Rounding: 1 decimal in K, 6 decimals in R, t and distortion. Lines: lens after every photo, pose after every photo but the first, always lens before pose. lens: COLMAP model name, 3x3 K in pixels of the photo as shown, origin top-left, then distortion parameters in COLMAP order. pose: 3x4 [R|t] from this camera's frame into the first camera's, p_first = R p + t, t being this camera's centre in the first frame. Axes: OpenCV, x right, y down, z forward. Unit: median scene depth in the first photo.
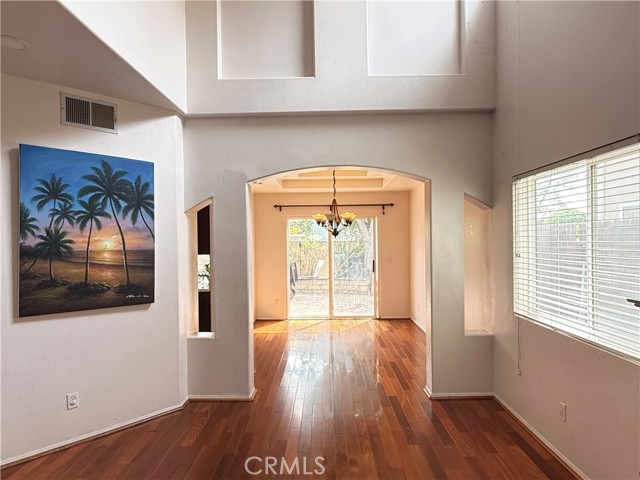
lens RADIAL K [[390.5, 0, 319.0], [0, 390.5, 242.2], [0, 0, 1]] dist [0.000643, -0.000122]
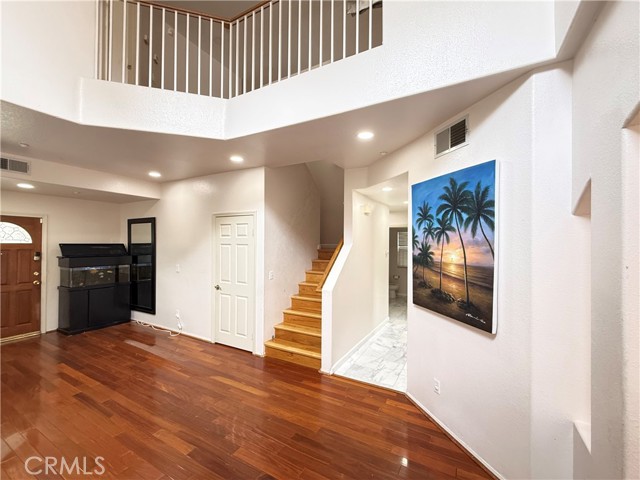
lens RADIAL K [[270.9, 0, 320.0], [0, 270.9, 240.0], [0, 0, 1]] dist [-0.000984, -0.000071]
pose [[-0.473207, -0.001689, -0.880950, 0.256798], [-0.008953, 0.999956, 0.002892, -0.039571], [0.880906, 0.009256, -0.473201, 1.021173]]
